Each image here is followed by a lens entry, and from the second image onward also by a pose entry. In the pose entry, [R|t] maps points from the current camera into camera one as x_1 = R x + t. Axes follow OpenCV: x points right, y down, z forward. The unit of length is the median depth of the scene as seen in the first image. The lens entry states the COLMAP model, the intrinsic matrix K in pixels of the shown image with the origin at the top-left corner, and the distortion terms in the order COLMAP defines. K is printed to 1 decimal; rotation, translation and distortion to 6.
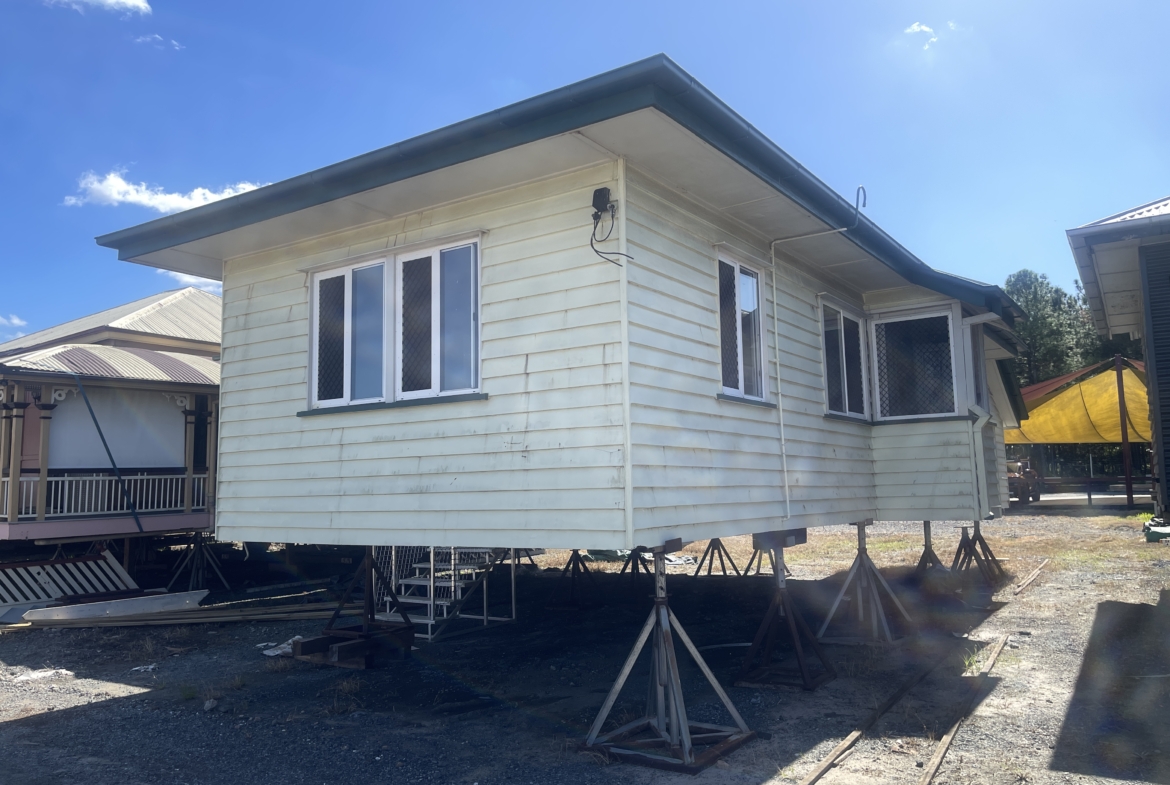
lens RADIAL K [[844.8, 0, 585.0], [0, 844.8, 392.5], [0, 0, 1]] dist [-0.000780, -0.000038]
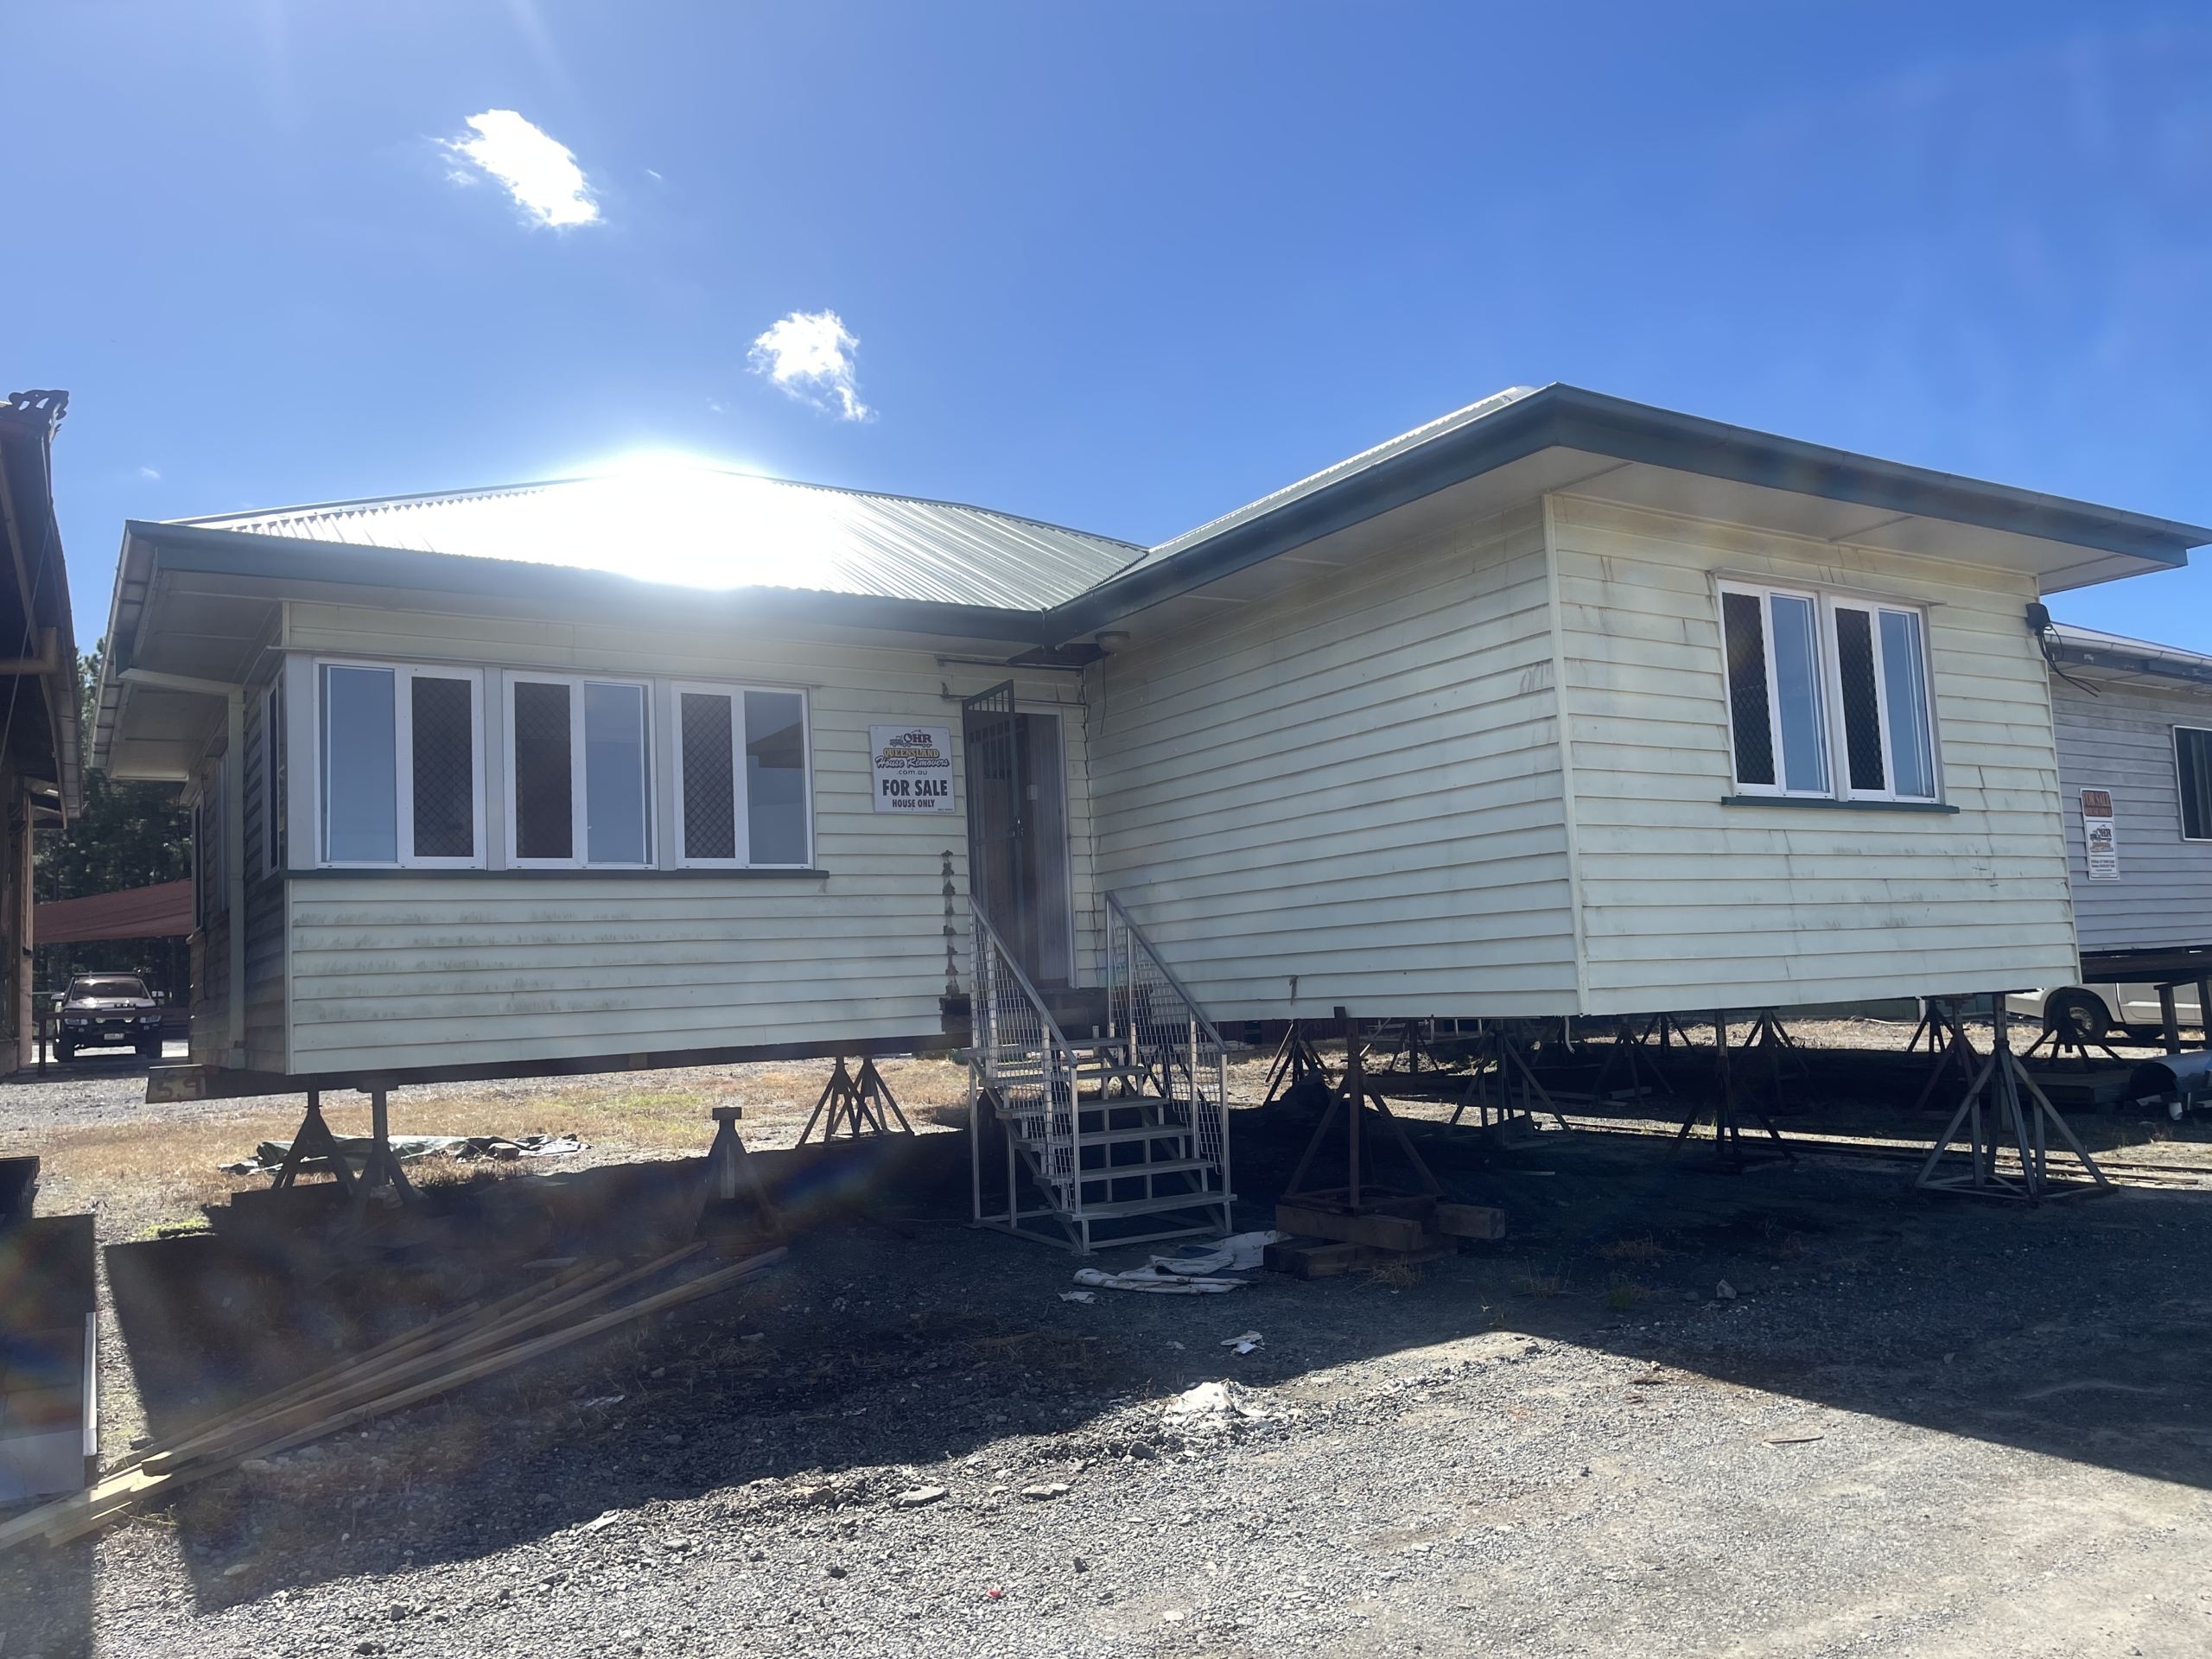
lens RADIAL K [[1642.2, 0, 1106.0], [0, 1642.2, 829.5], [0, 0, 1]] dist [0.064756, 0.000344]
pose [[0.422260, 0.084813, 0.902498, -1.730378], [-0.073960, 0.995517, -0.058951, 0.161582], [-0.903453, -0.041856, 0.426640, 0.946642]]
